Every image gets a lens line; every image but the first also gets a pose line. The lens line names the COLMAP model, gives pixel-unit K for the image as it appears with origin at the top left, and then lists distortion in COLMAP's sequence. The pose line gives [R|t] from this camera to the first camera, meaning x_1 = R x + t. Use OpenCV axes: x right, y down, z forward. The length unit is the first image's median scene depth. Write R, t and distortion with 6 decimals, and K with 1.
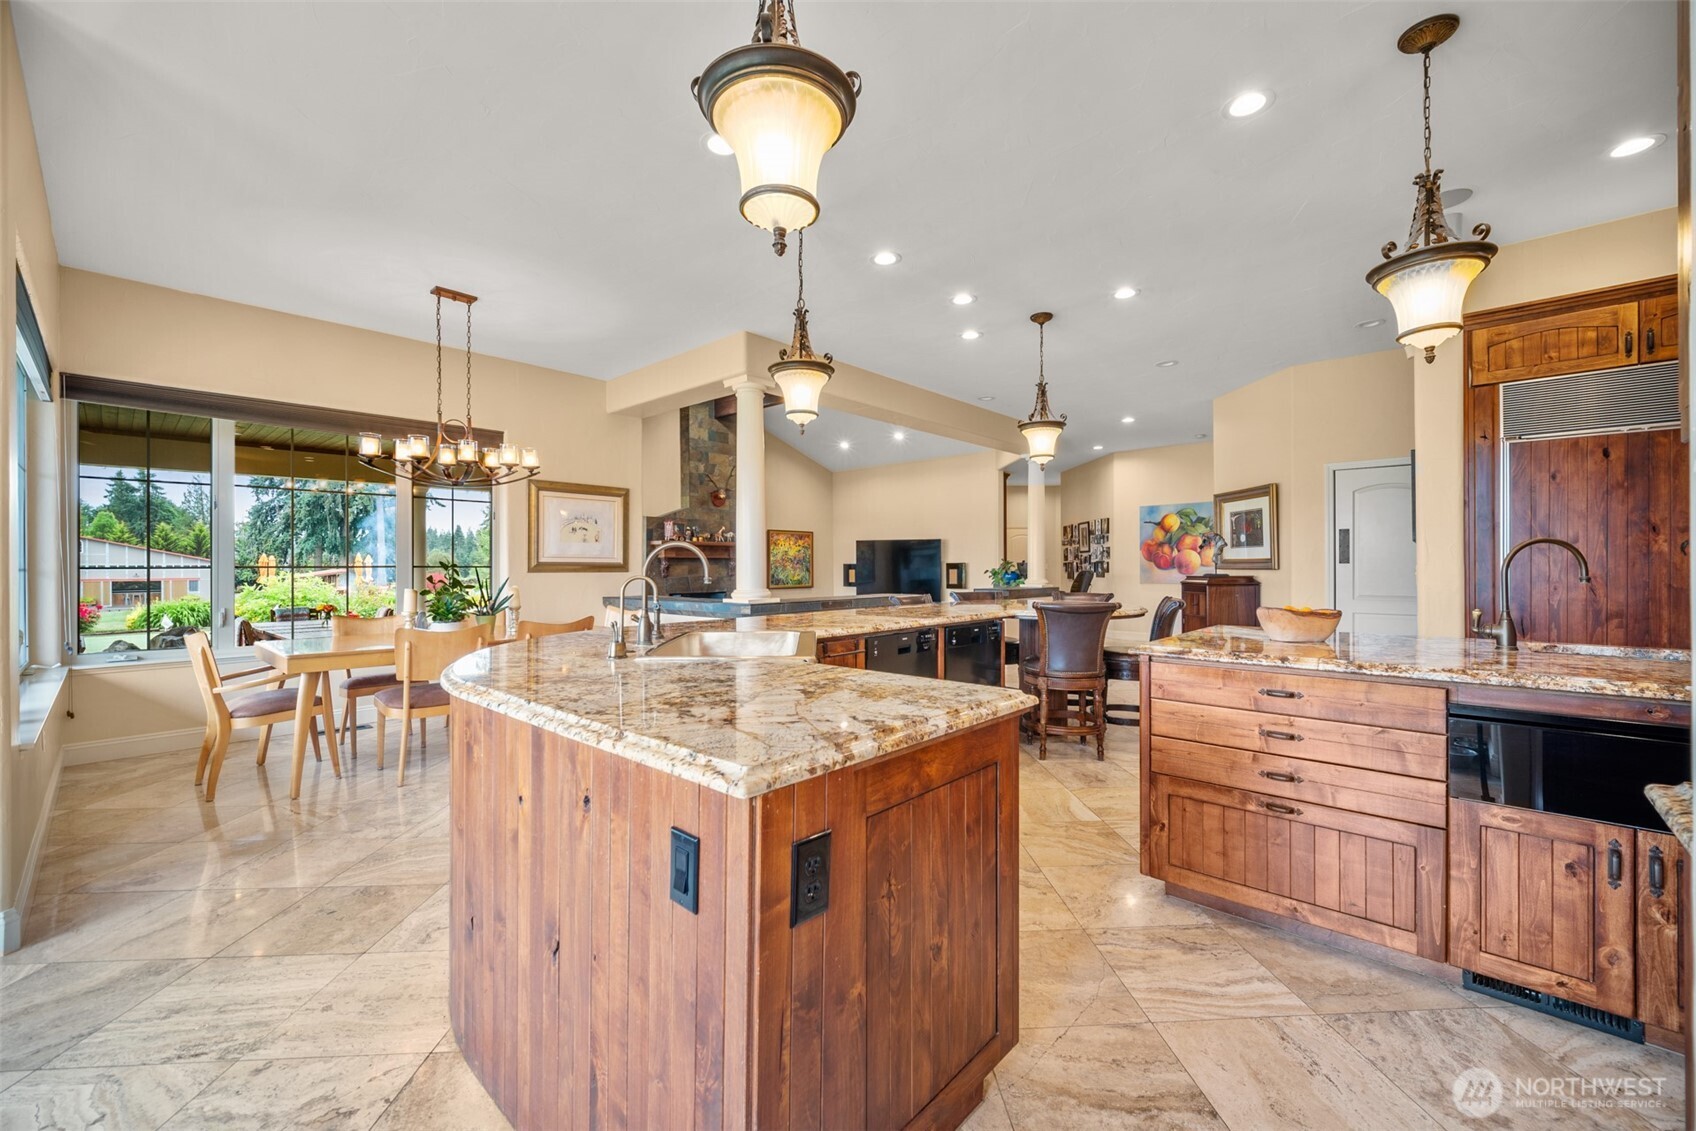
lens RADIAL K [[673.3, 0, 841.2], [0, 673.3, 568.6], [0, 0, 1]] dist [0.004416, 0.000621]
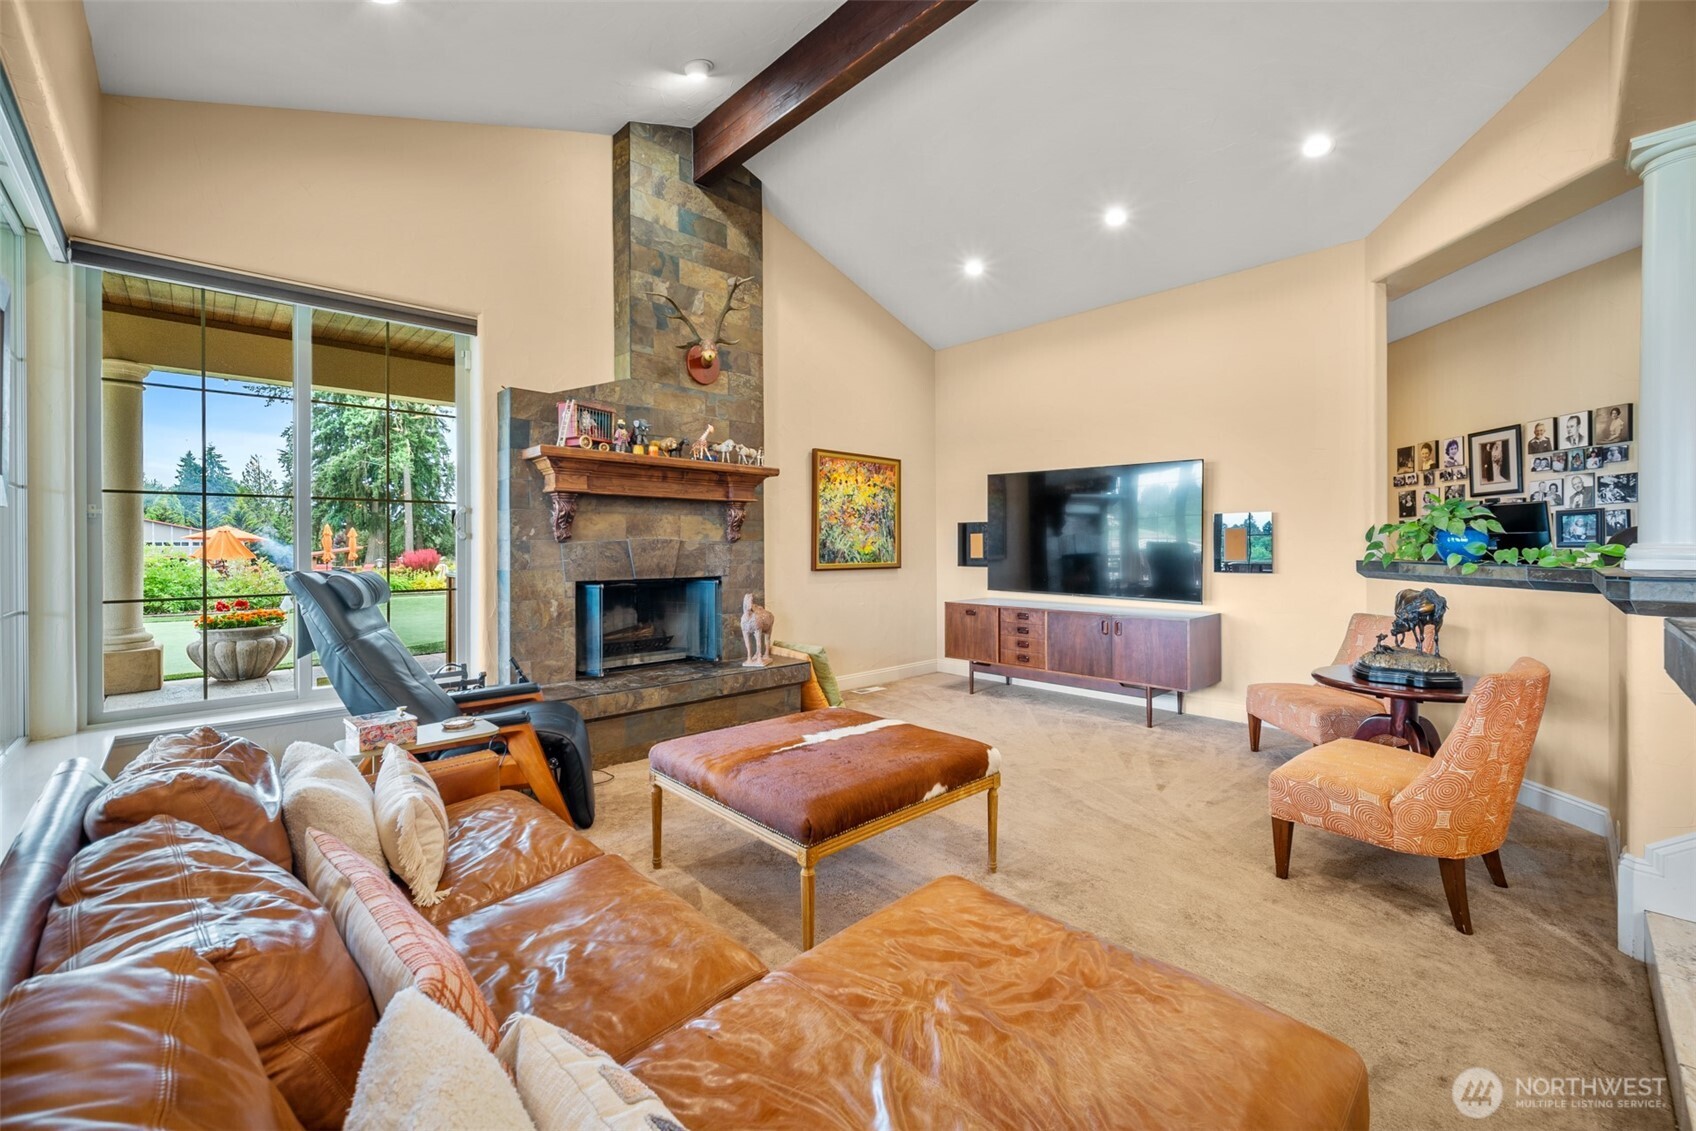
lens RADIAL K [[673.3, 0, 847.1], [0, 673.3, 554.7], [0, 0, 1]] dist [0.004416, 0.000621]
pose [[0.998427, 0.003128, -0.055986, -0.056918], [-0.002671, 0.999963, 0.008230, 0.014613], [0.056010, -0.008067, 0.998398, 0.513728]]
